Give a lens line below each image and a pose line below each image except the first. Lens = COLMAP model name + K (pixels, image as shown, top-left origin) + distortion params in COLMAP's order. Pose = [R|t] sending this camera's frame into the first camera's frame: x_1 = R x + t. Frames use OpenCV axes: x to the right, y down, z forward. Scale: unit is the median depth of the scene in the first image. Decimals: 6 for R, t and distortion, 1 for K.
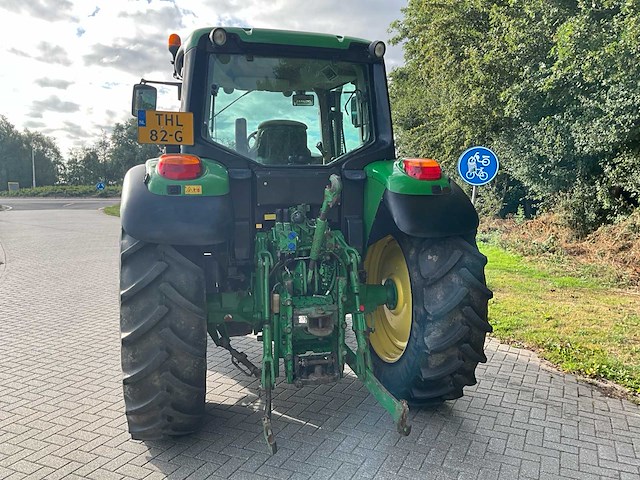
lens RADIAL K [[526.2, 0, 322.7], [0, 526.2, 243.5], [0, 0, 1]] dist [0.064499, -0.118427]
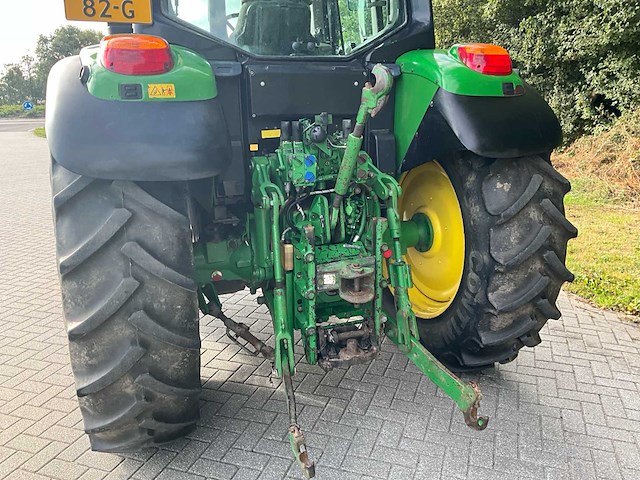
lens RADIAL K [[526.2, 0, 321.7], [0, 526.2, 242.5], [0, 0, 1]] dist [0.064499, -0.118427]
pose [[0.995194, -0.039929, 0.089409, -0.105580], [0.025962, 0.988000, 0.152254, -0.013122], [-0.094416, -0.149201, 0.984289, 0.294981]]
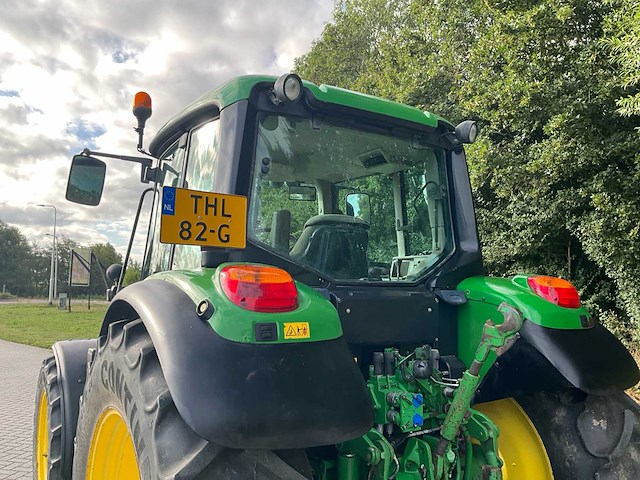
lens RADIAL K [[526.2, 0, 320.6], [0, 526.2, 235.8], [0, 0, 1]] dist [0.064499, -0.118427]
pose [[0.958332, 0.040361, 0.282790, -0.335322], [0.018925, 0.978823, -0.203834, -0.076208], [-0.285028, 0.200692, 0.937273, 0.409826]]
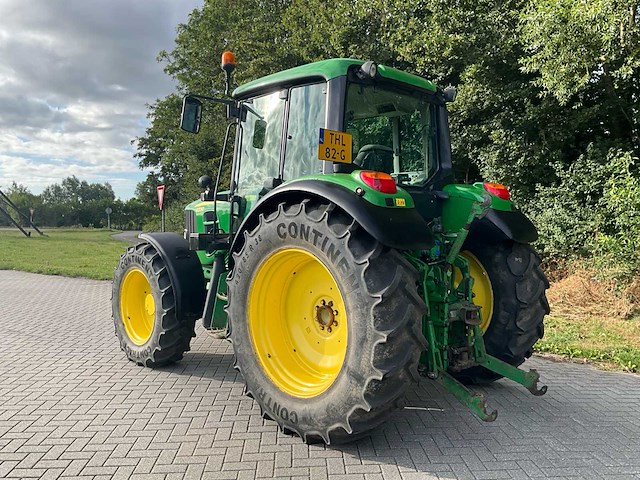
lens RADIAL K [[526.2, 0, 319.6], [0, 526.2, 240.7], [0, 0, 1]] dist [0.064499, -0.118427]
pose [[0.882333, -0.013279, 0.470439, -0.823128], [0.043033, 0.997691, -0.052549, 0.028136], [-0.468654, 0.066610, 0.880867, 0.080885]]
